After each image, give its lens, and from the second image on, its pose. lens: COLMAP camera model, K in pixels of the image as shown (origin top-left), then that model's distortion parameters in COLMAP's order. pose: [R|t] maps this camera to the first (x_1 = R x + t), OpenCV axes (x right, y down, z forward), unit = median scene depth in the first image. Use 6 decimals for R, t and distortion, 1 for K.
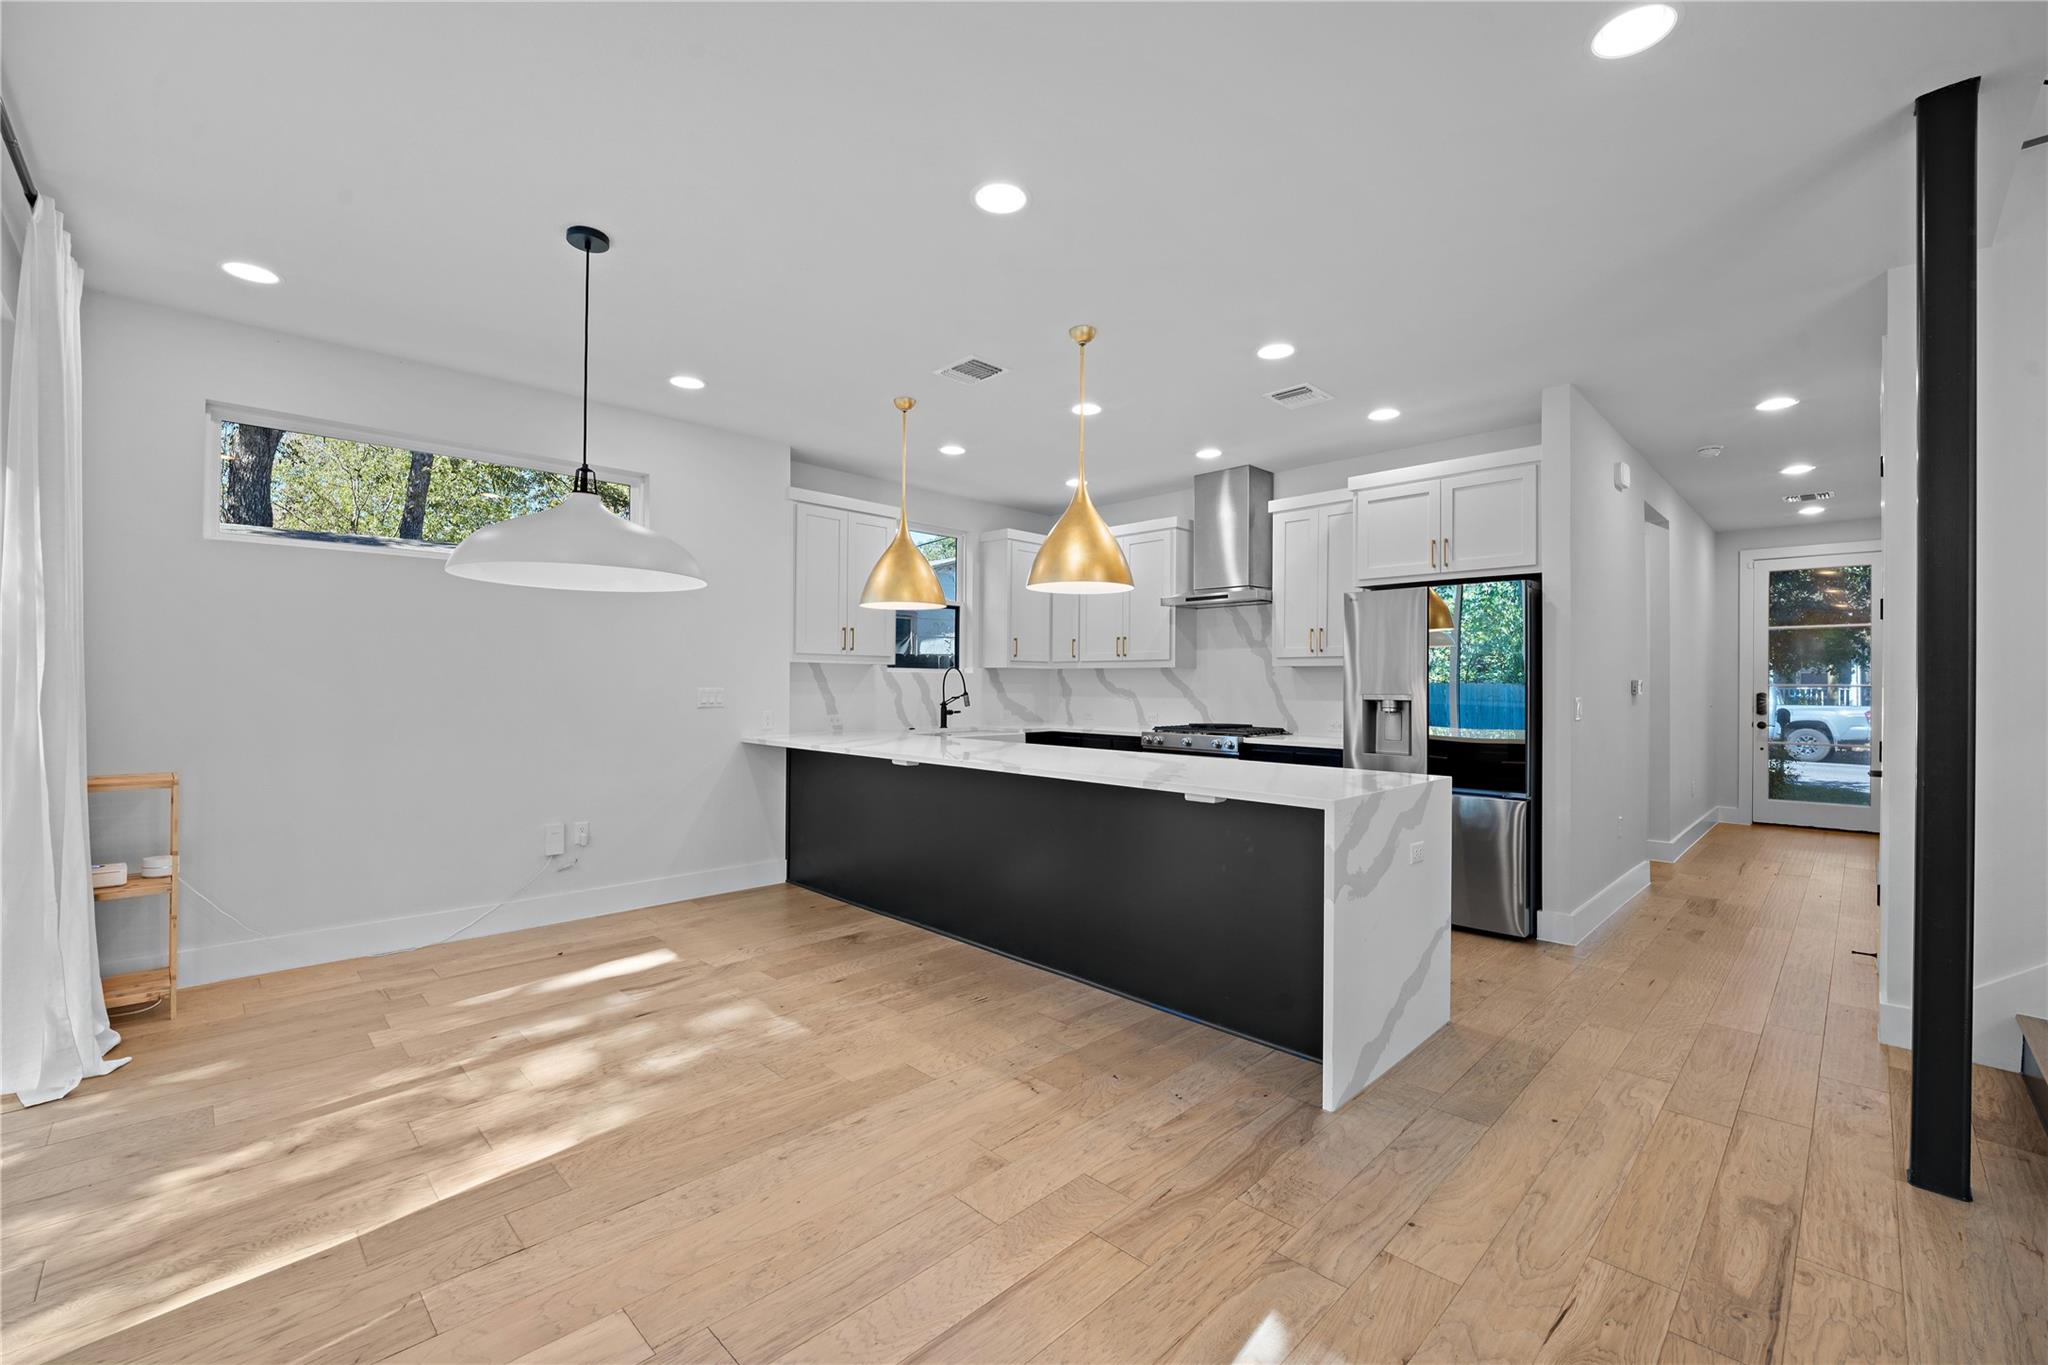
lens RADIAL K [[851.2, 0, 1025.0], [0, 851.2, 678.6], [0, 0, 1]] dist [-0.004726, -0.005889]
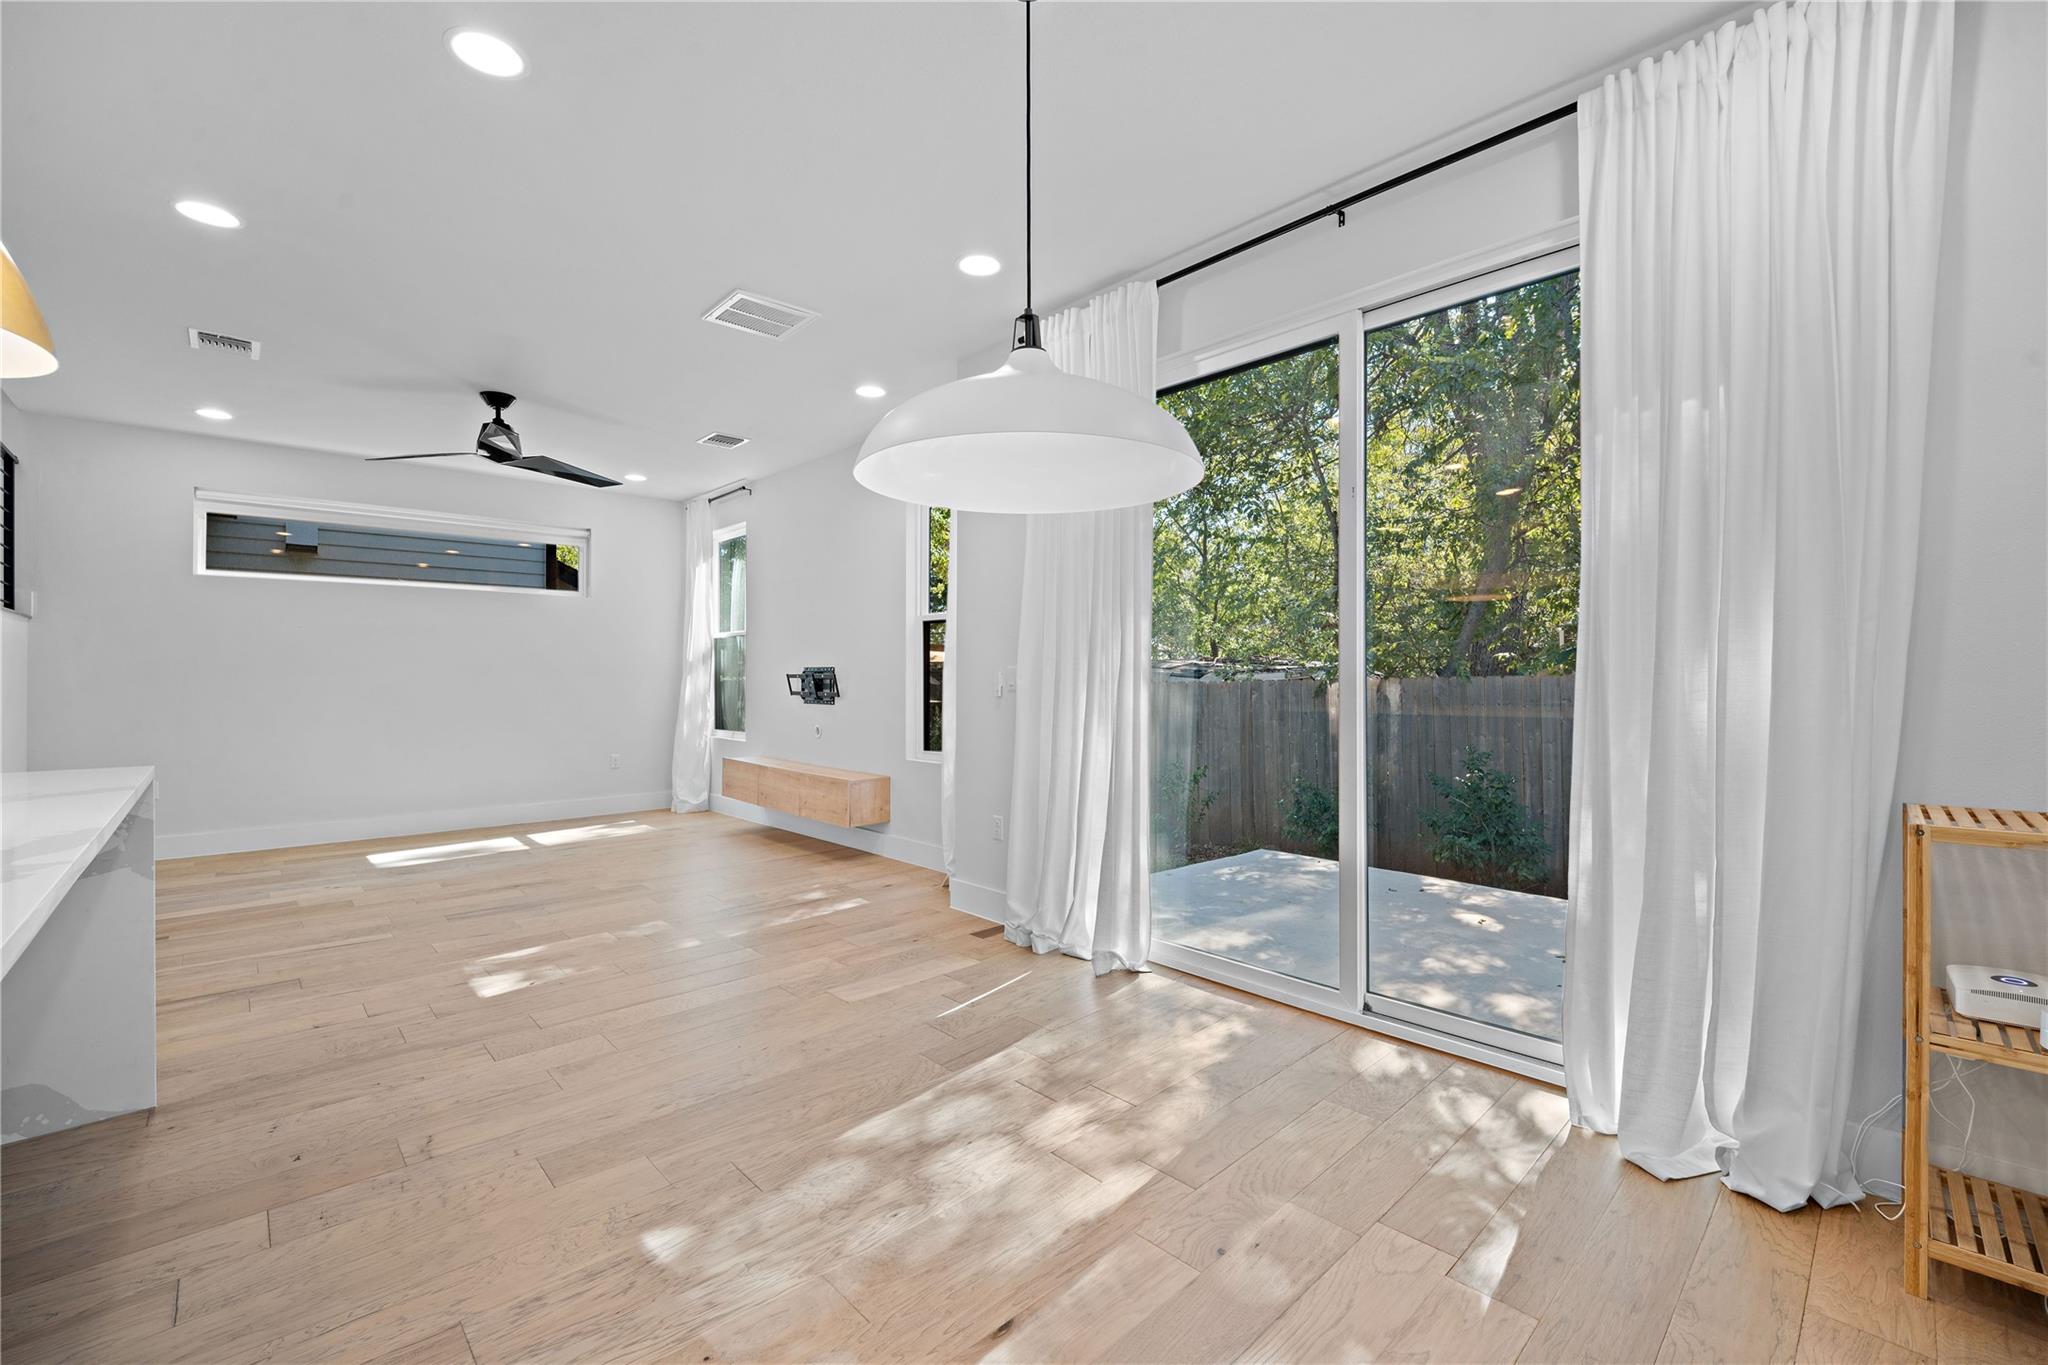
lens RADIAL K [[851.2, 0, 1034.6], [0, 851.2, 674.1], [0, 0, 1]] dist [-0.004726, -0.005889]
pose [[-0.999789, -0.005674, 0.019733, -0.288819], [-0.005846, 0.999945, -0.008691, 0.021859], [-0.019682, -0.008804, -0.999768, 0.895807]]
